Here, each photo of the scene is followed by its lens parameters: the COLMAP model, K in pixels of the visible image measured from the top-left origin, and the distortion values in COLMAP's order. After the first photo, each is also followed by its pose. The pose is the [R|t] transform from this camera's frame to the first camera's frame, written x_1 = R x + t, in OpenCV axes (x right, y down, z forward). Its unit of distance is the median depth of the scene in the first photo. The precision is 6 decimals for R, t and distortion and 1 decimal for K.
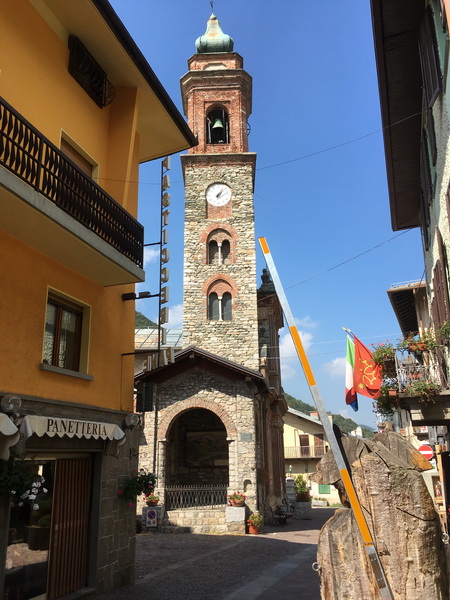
lens RADIAL K [[509.0, 0, 223.7], [0, 509.0, 301.5], [0, 0, 1]] dist [0.069037, -0.111001]
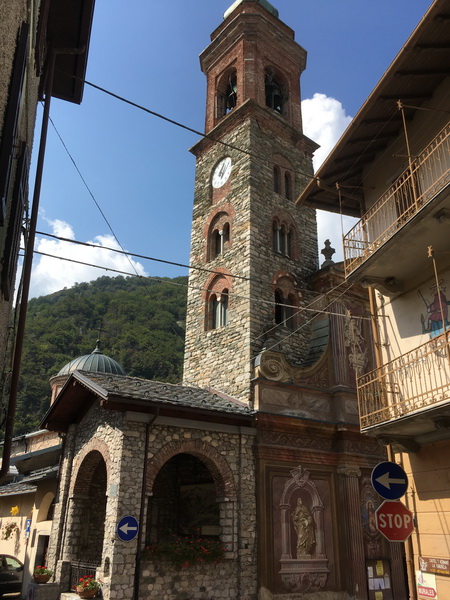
lens RADIAL K [[509.0, 0, 223.7], [0, 509.0, 301.5], [0, 0, 1]] dist [0.069037, -0.111001]
pose [[0.658760, -0.273519, -0.700873, 0.518213], [0.194710, 0.961817, -0.192344, 0.140749], [0.726721, -0.009758, 0.686863, 0.491234]]
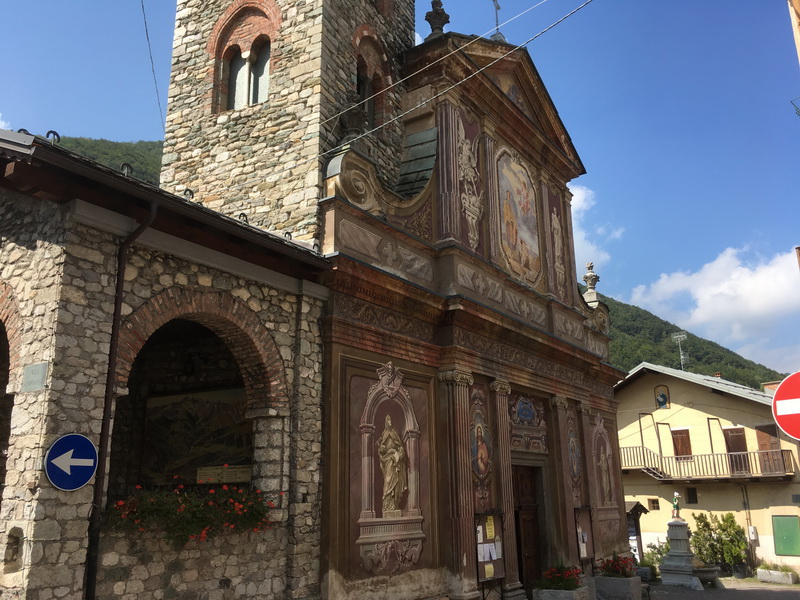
lens RADIAL K [[678.6, 0, 397.0], [0, 678.6, 299.7], [0, 0, 1]] dist [0.069037, -0.111001]
pose [[0.895244, -0.112574, -0.431122, 0.295945], [0.126246, 0.991994, 0.003128, 0.188264], [0.427318, -0.057228, 0.902288, 0.570927]]
